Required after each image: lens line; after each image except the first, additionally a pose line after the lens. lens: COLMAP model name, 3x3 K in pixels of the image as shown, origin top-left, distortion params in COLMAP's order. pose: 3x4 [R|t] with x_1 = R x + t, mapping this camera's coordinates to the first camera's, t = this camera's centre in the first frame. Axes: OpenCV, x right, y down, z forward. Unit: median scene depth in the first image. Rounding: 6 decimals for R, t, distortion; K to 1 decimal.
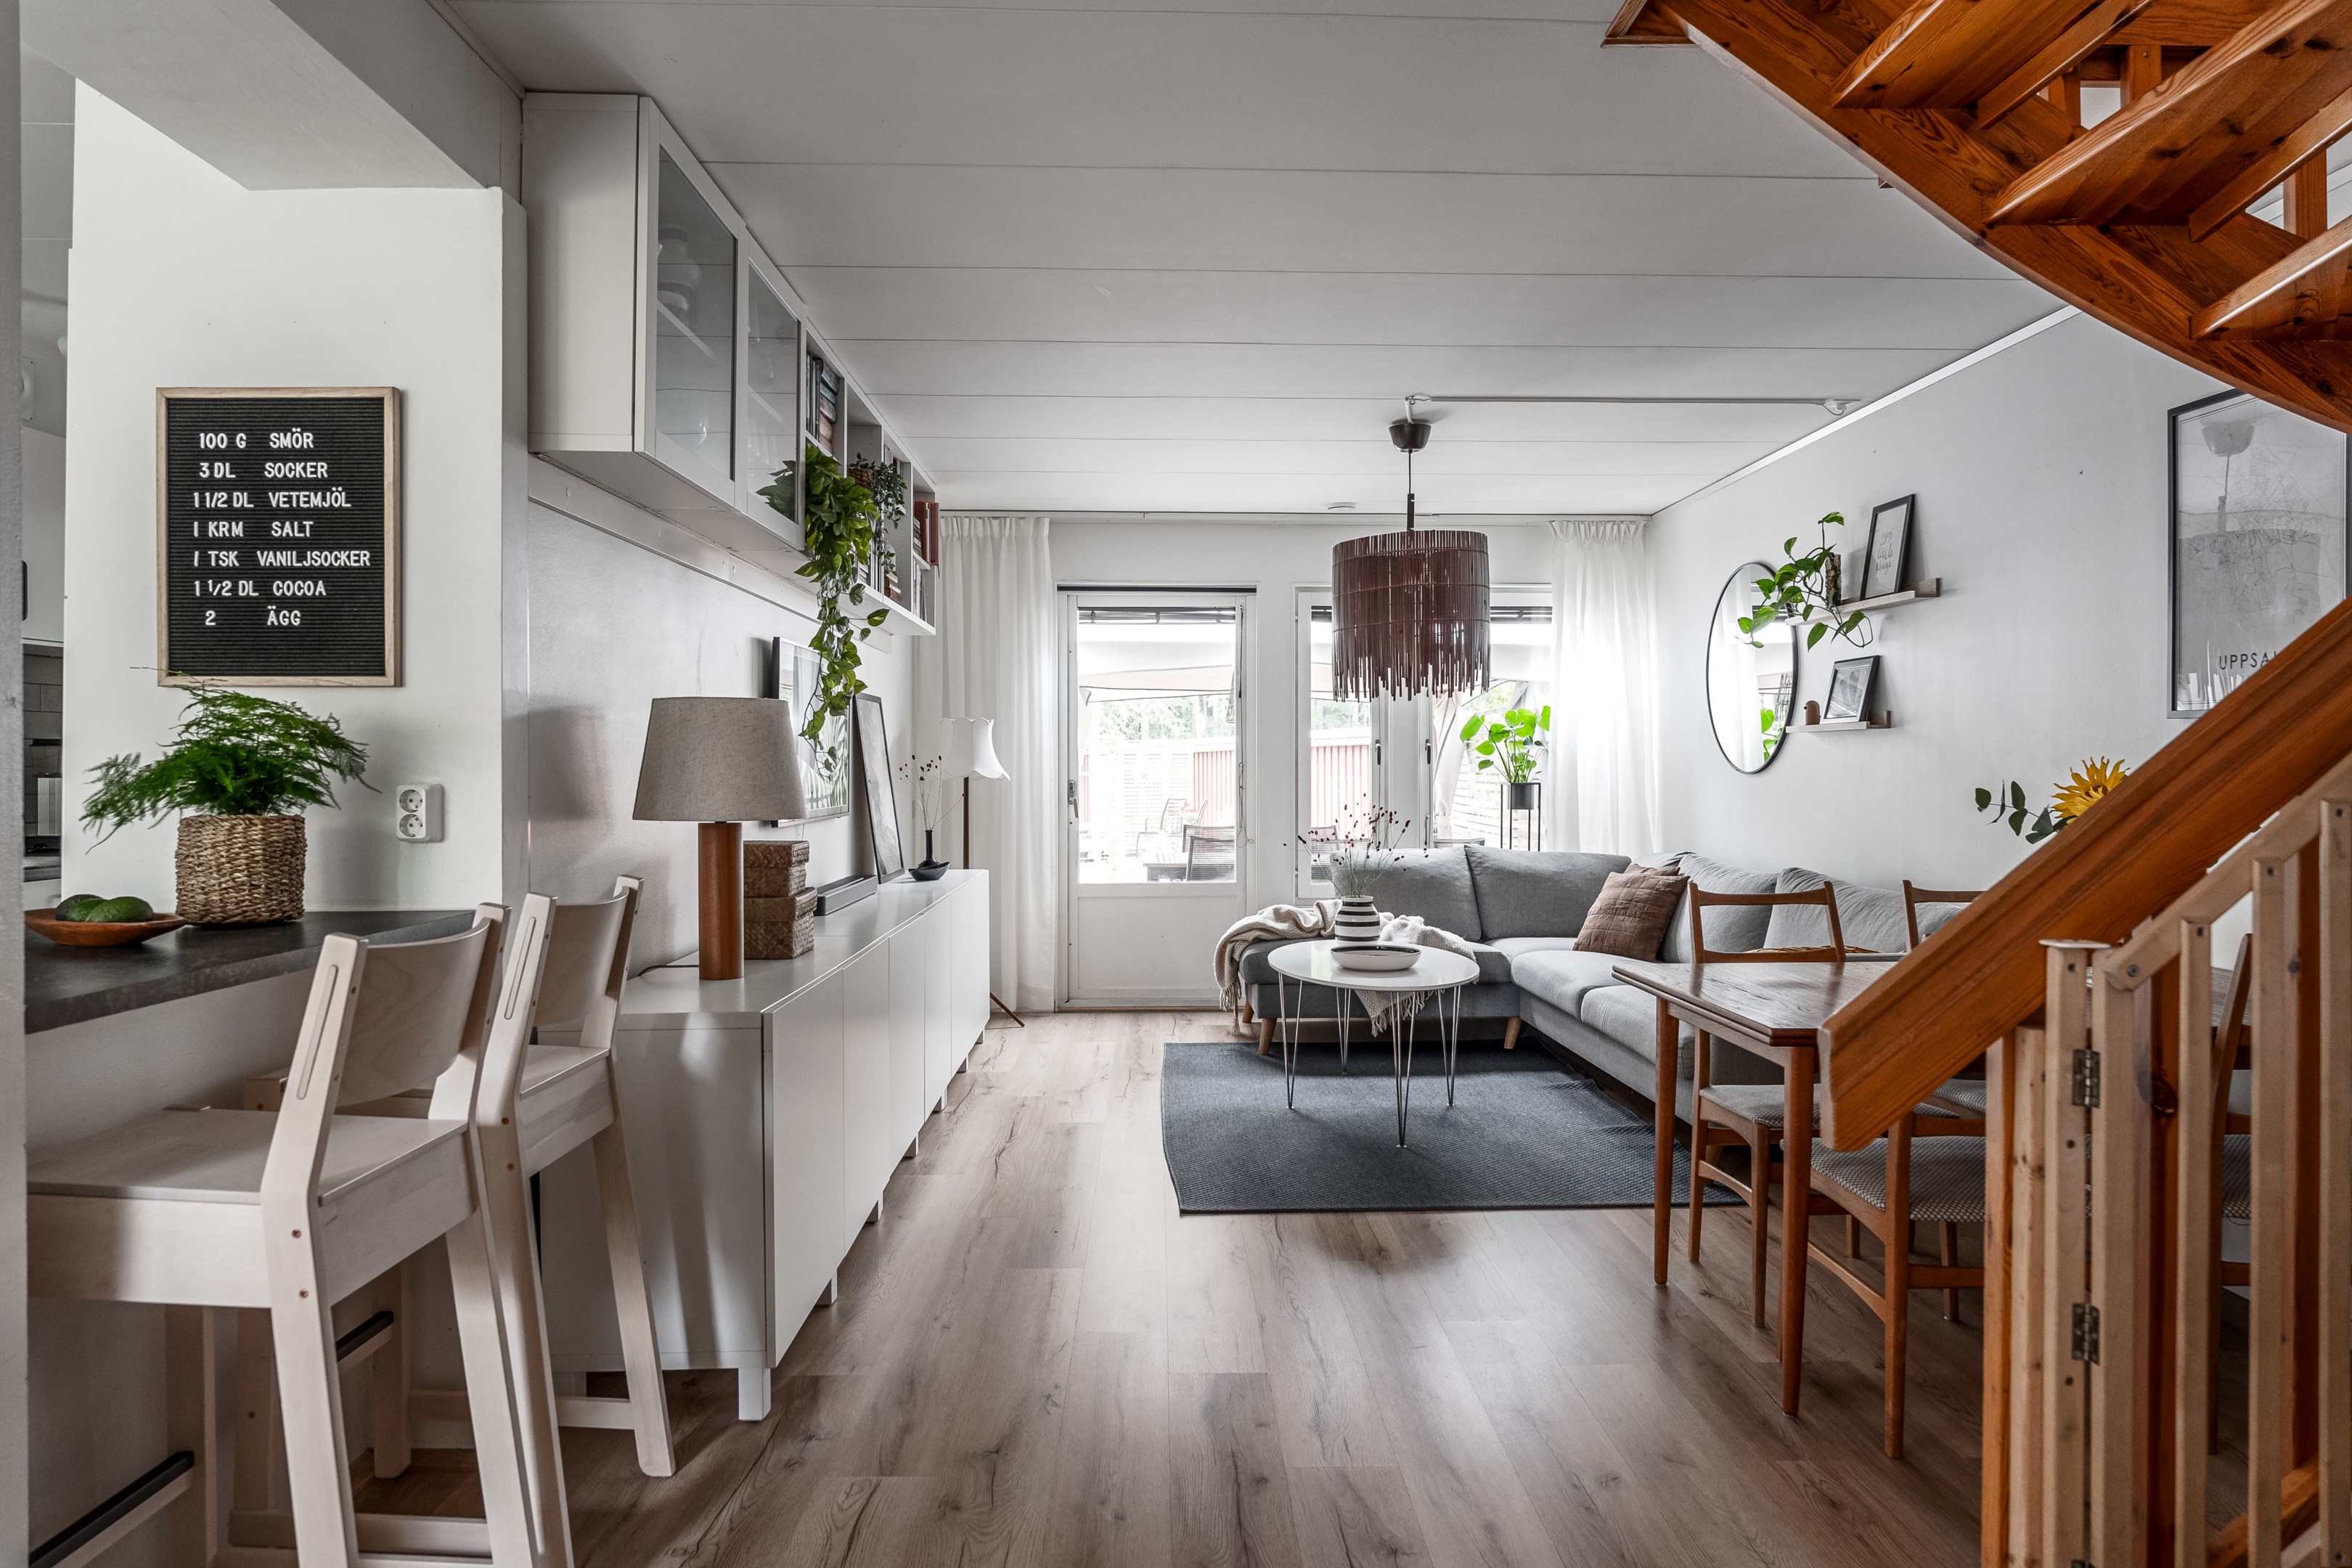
lens RADIAL K [[1466.1, 0, 1181.3], [0, 1466.1, 780.7], [0, 0, 1]] dist [0.004740, 0.000881]
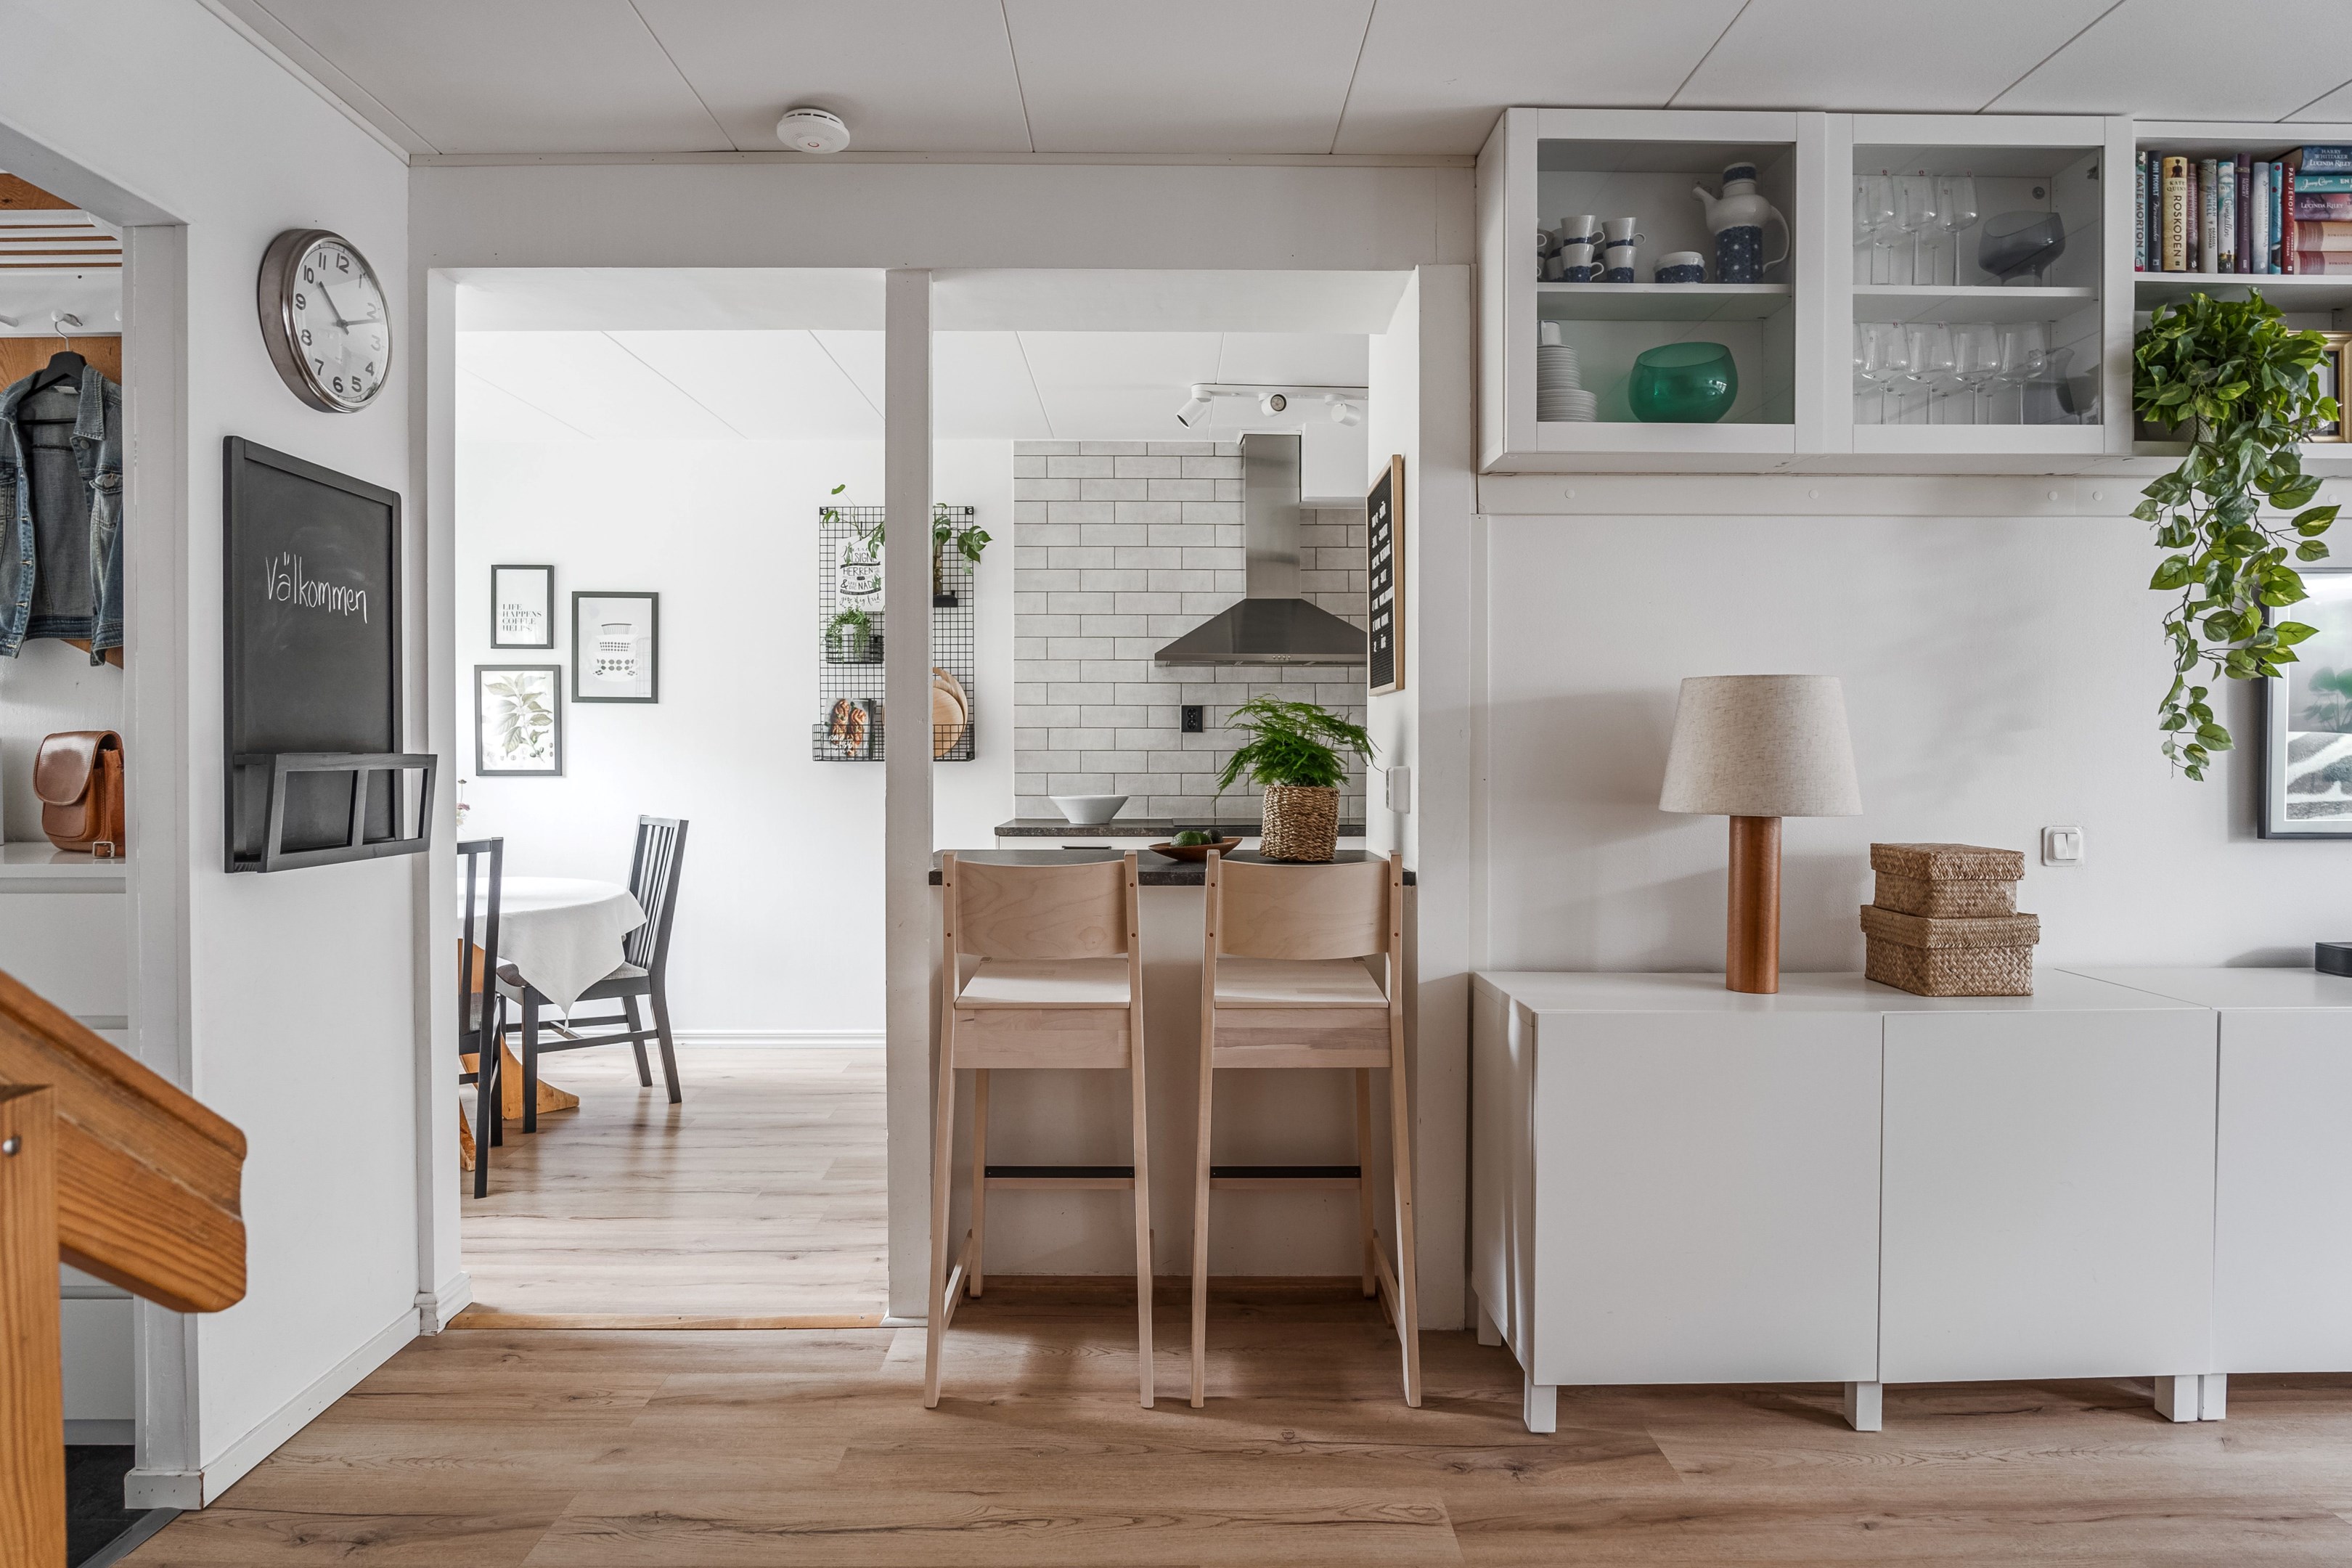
lens RADIAL K [[1275.5, 0, 1176.7], [0, 1275.5, 770.6], [0, 0, 1]] dist [-0.023433, 0.004460]
pose [[-0.020609, 0.014892, -0.999677, 0.553269], [-0.008796, 0.999848, 0.015076, -0.008706], [0.999749, 0.009103, -0.020475, 0.795007]]
